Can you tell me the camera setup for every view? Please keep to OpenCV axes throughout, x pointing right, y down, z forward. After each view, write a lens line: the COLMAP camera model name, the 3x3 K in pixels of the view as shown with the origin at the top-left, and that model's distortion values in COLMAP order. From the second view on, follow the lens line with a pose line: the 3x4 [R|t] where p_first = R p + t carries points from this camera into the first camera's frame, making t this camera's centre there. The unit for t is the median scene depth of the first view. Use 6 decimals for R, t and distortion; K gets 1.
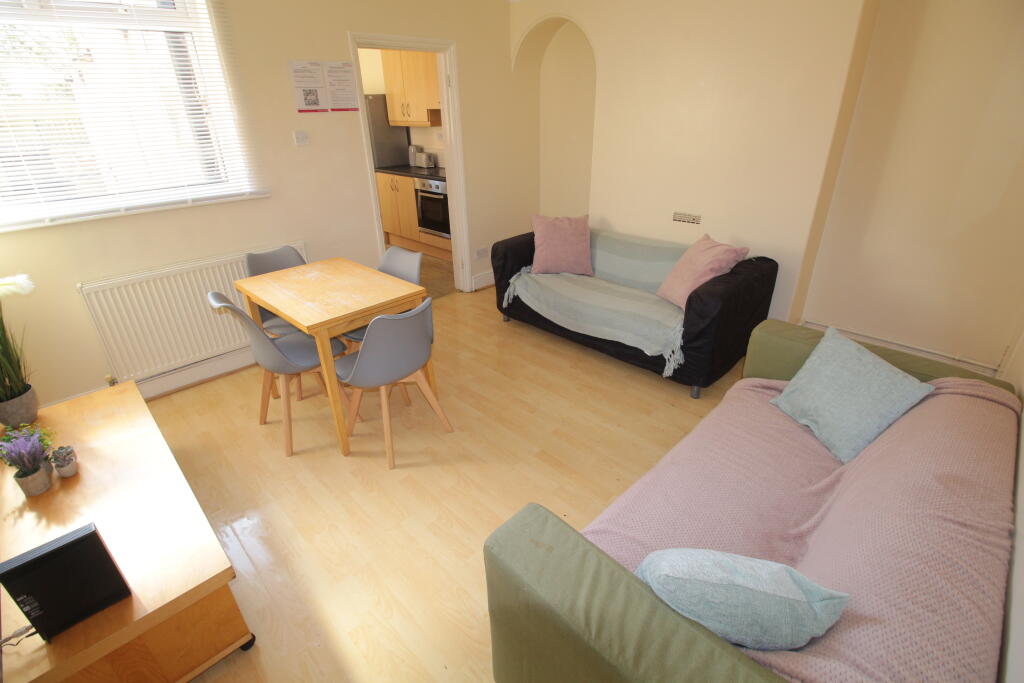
lens RADIAL K [[476.9, 0, 513.3], [0, 476.9, 342.5], [0, 0, 1]] dist [-0.022063, -0.000675]
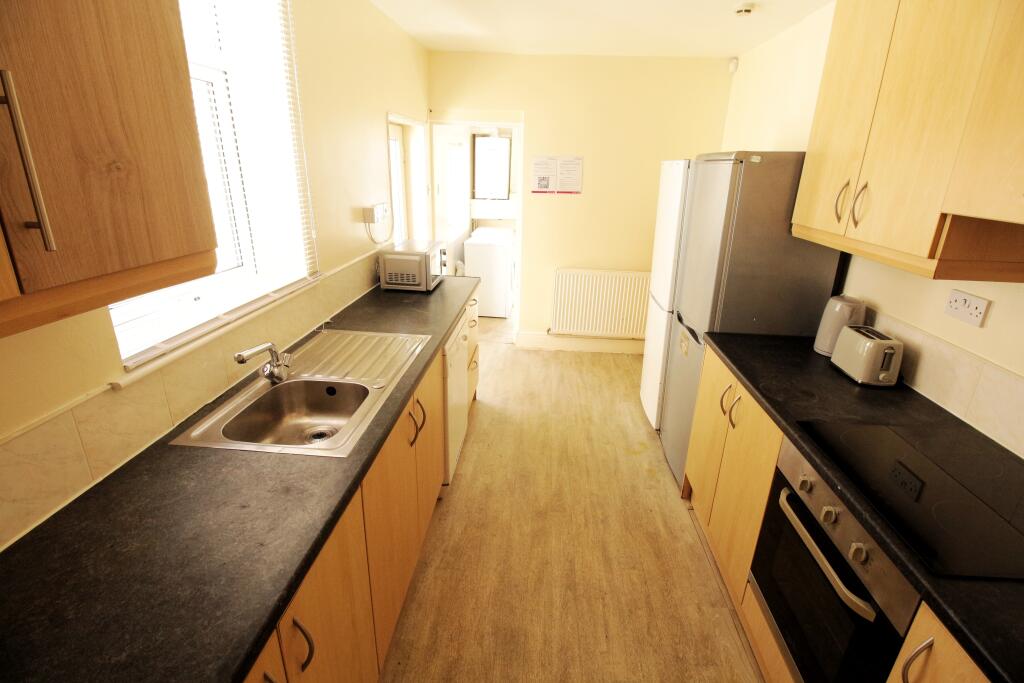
lens RADIAL K [[476.9, 0, 511.5], [0, 476.9, 339.5], [0, 0, 1]] dist [-0.022063, -0.000675]
pose [[0.649422, 0.289966, -0.702973, -0.136639], [-0.368906, 0.928509, 0.042193, -0.355747], [0.664951, 0.231930, 0.709964, 0.688239]]
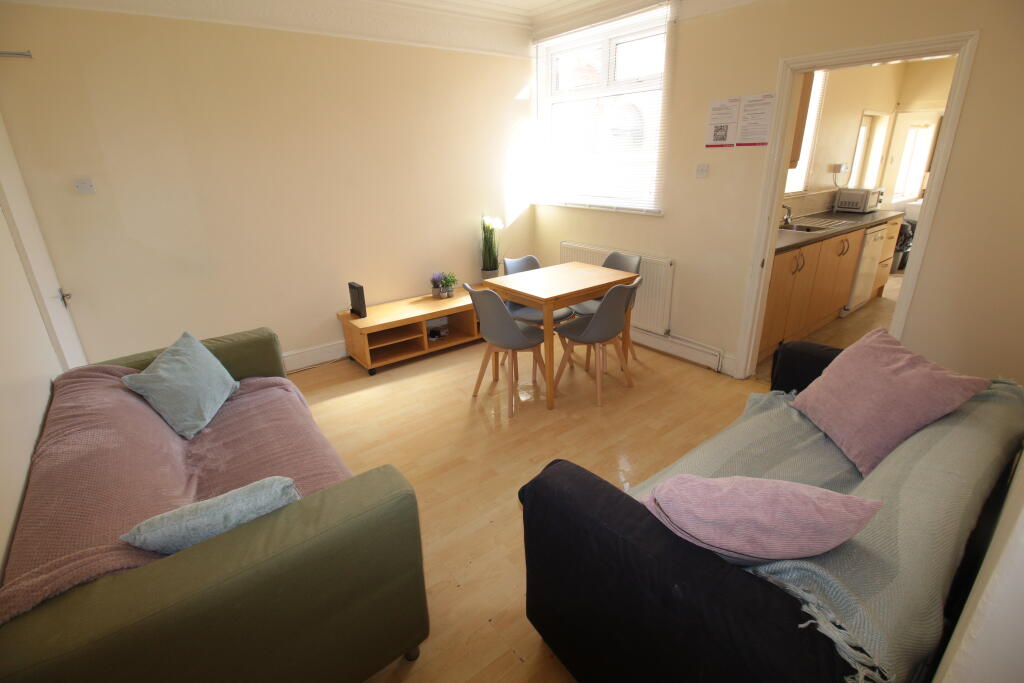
lens RADIAL K [[476.9, 0, 511.4], [0, 476.9, 341.9], [0, 0, 1]] dist [-0.022063, -0.000675]
pose [[-0.114272, 0.373958, -0.920379, 0.434173], [-0.419453, 0.821658, 0.385924, -0.205577], [0.900556, 0.430156, 0.062965, 0.421301]]
